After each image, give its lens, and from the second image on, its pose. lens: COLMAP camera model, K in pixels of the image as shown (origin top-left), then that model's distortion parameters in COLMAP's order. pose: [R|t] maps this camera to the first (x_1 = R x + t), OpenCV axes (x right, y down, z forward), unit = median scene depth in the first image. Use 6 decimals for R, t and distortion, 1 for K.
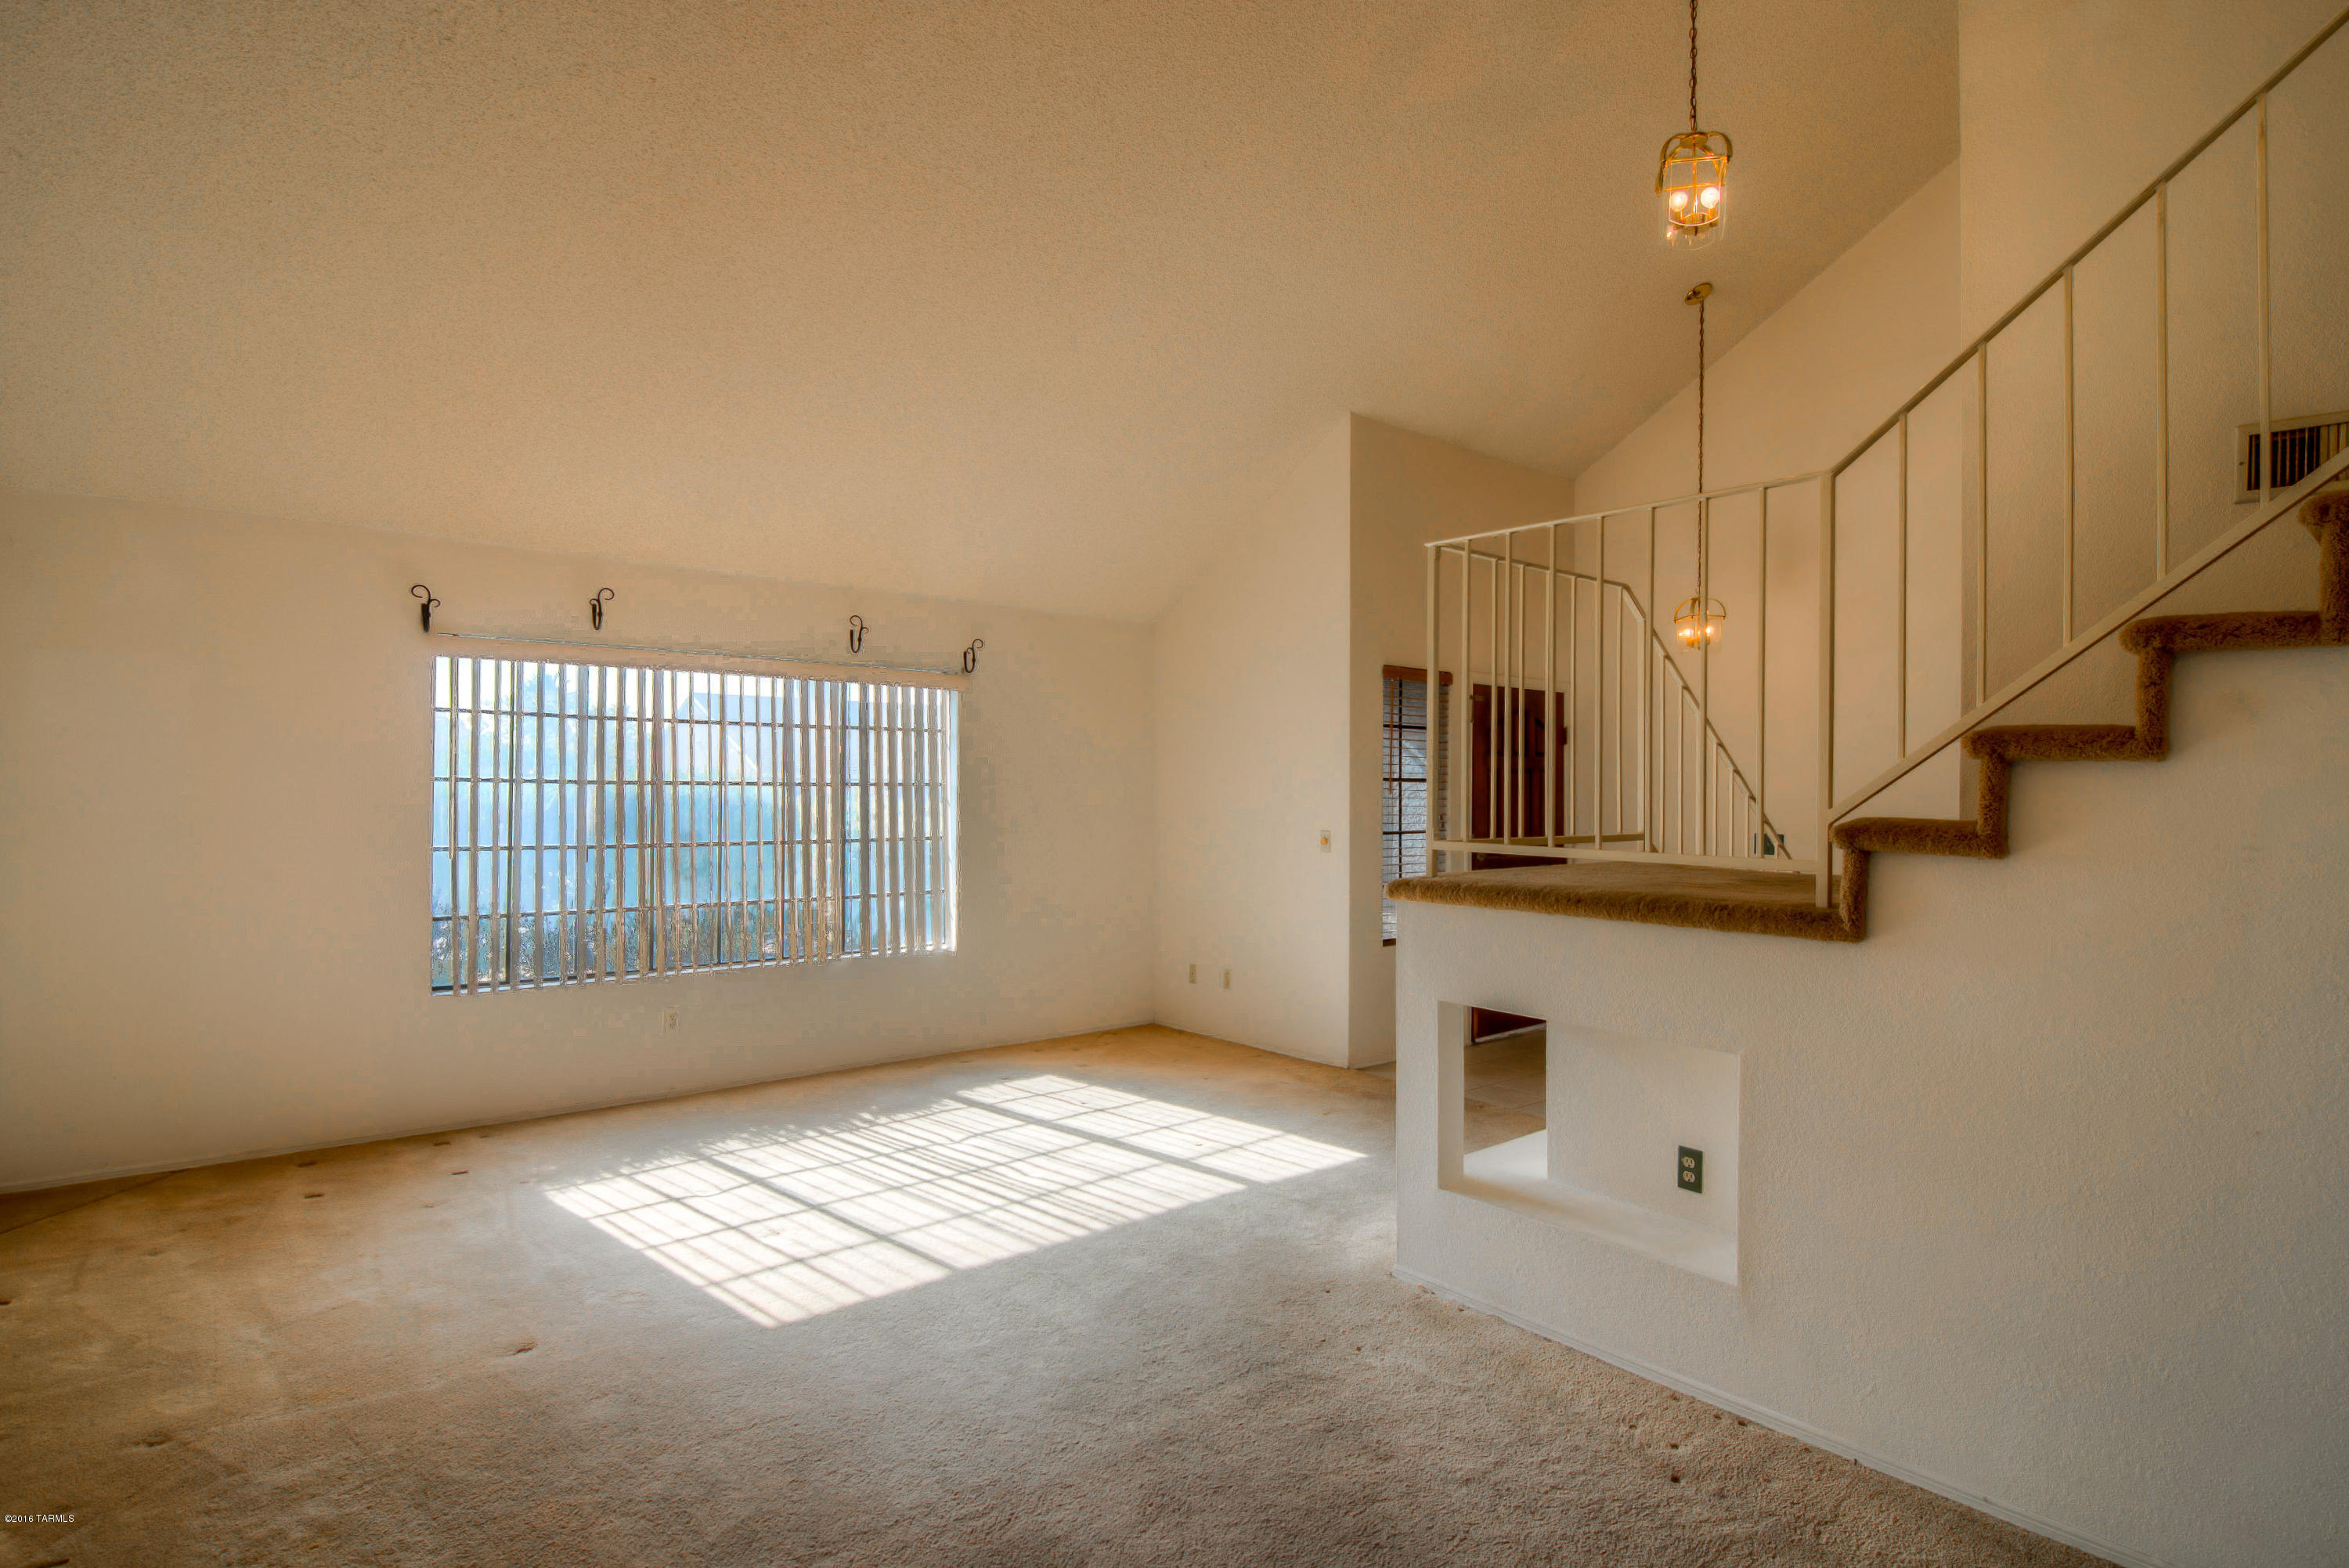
lens RADIAL K [[1306.6, 0, 1181.8], [0, 1306.6, 787.5], [0, 0, 1]] dist [-0.018485, -0.005011]
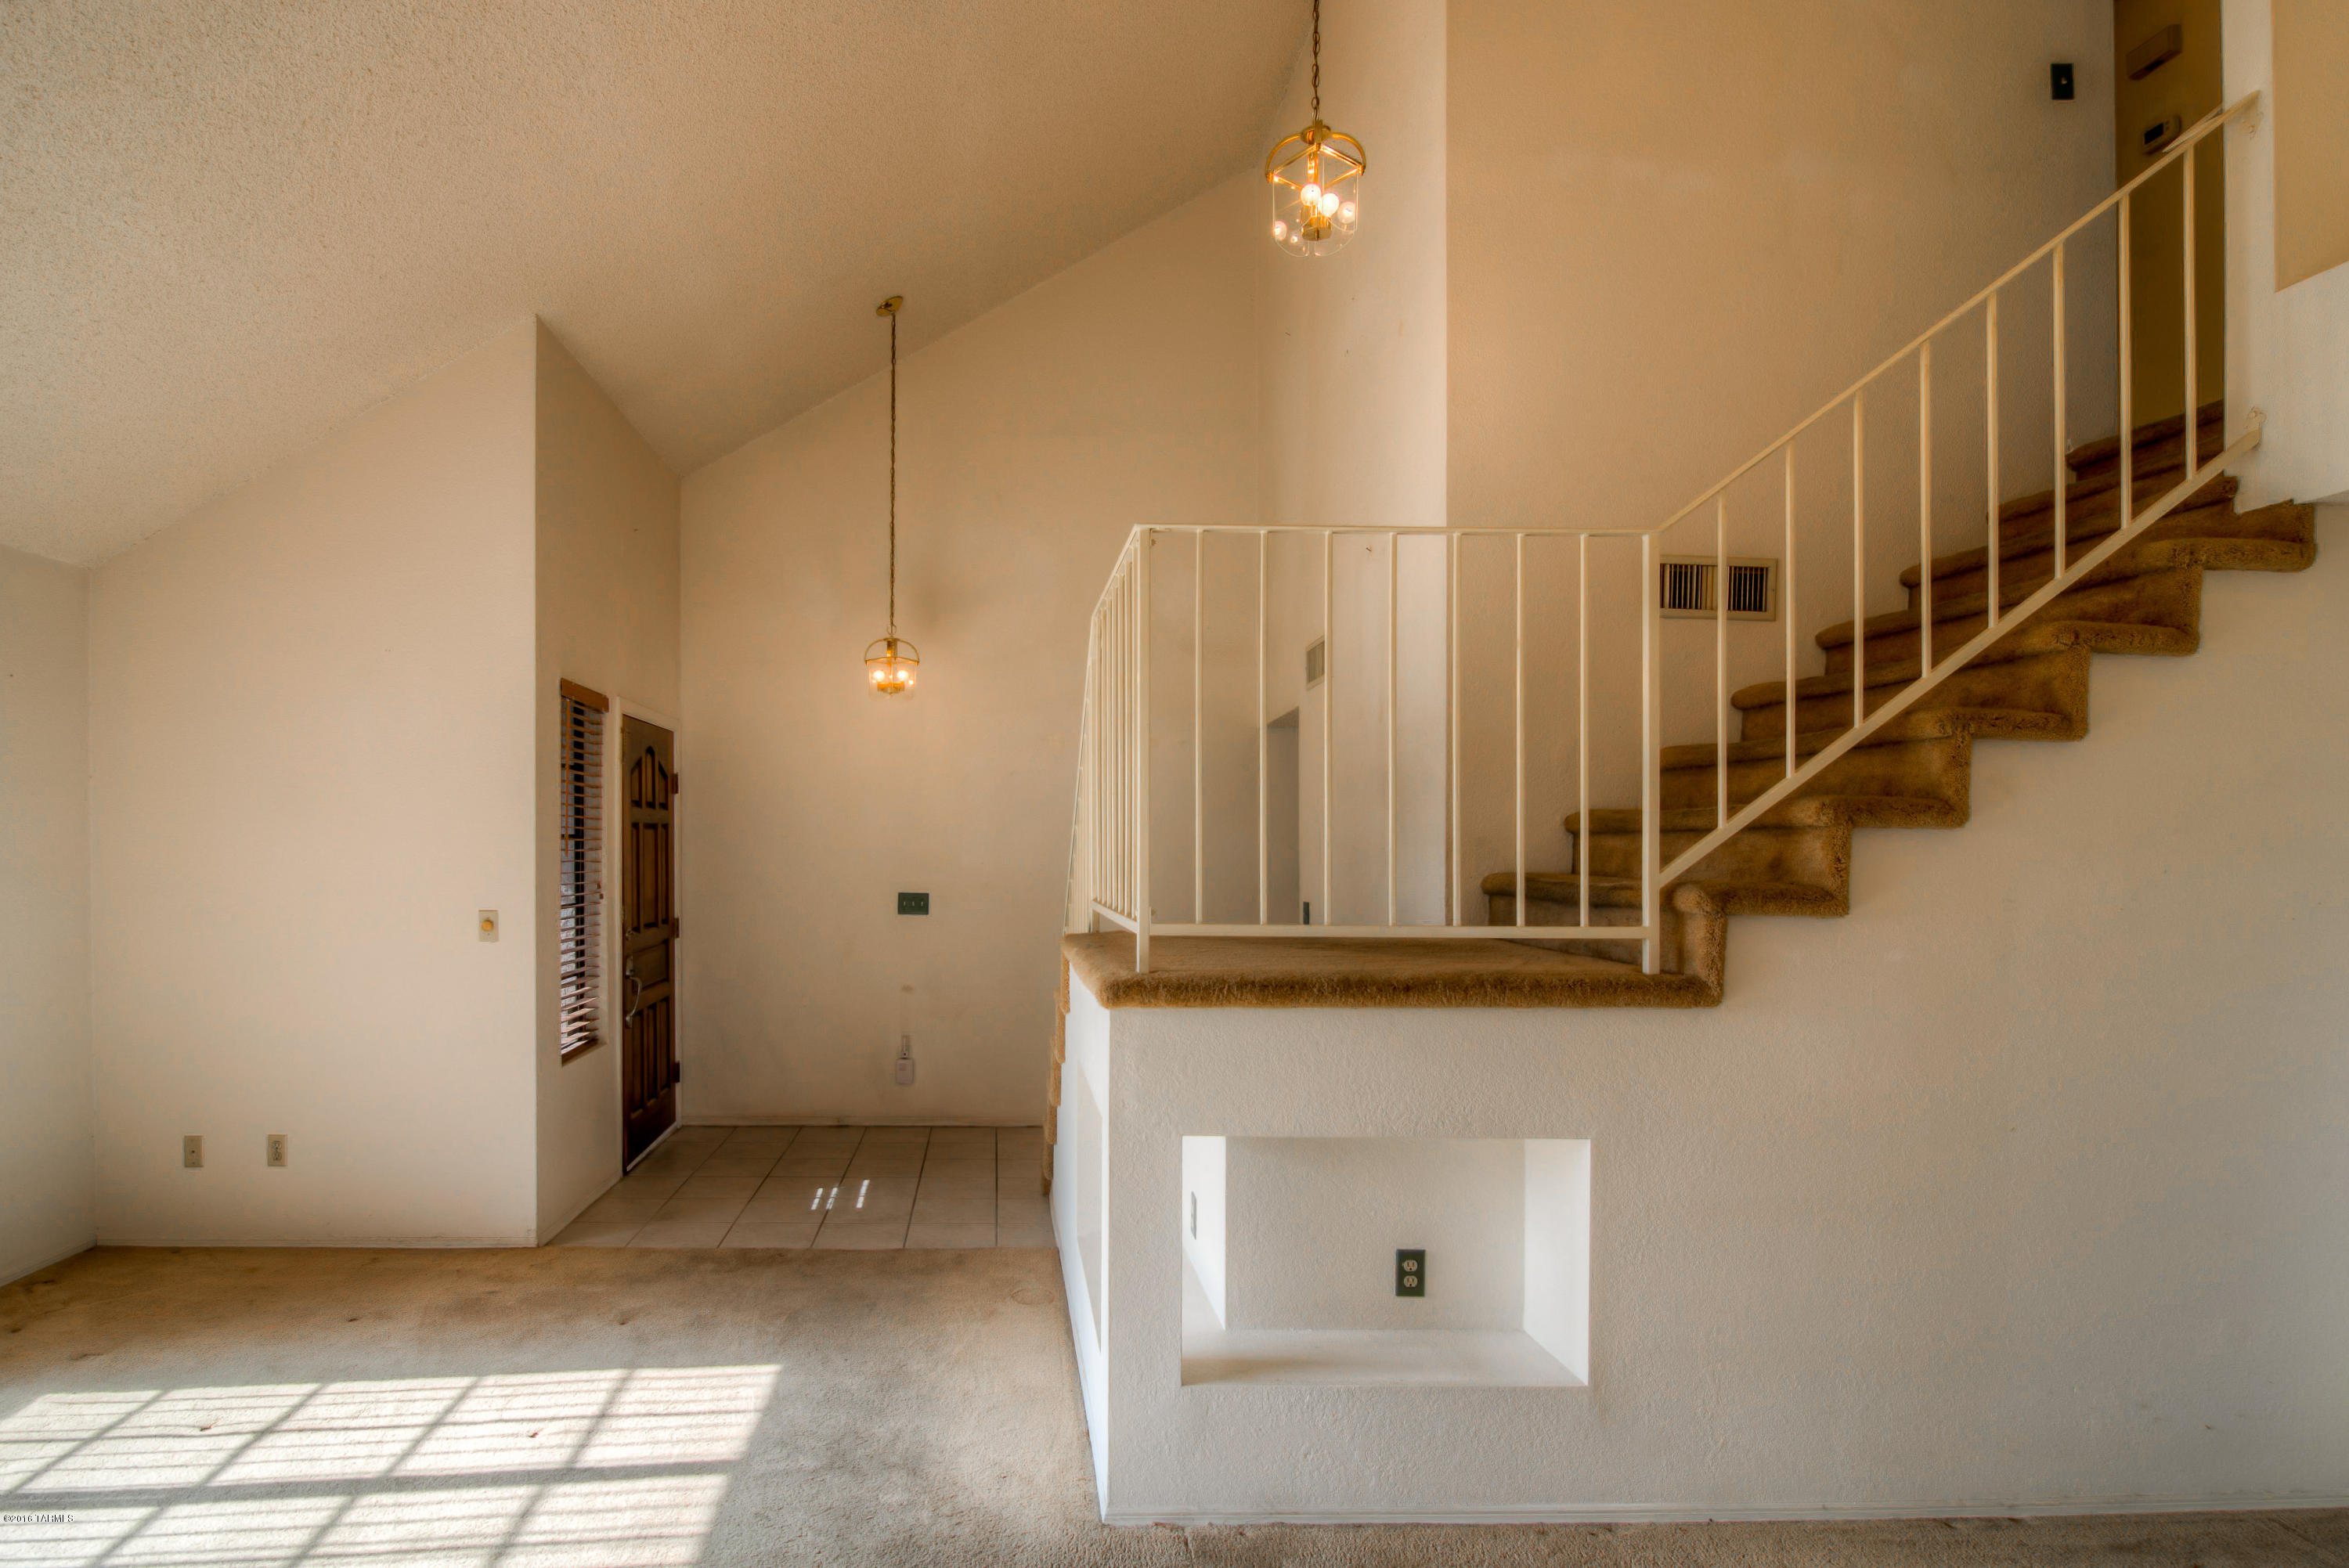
lens RADIAL K [[1306.6, 0, 1183.4], [0, 1306.6, 843.6], [0, 0, 1]] dist [-0.018485, -0.005011]
pose [[0.601718, -0.000997, 0.798708, -0.282207], [-0.000485, 0.999999, 0.001613, -0.004480], [-0.798708, -0.001358, 0.601717, 0.382460]]
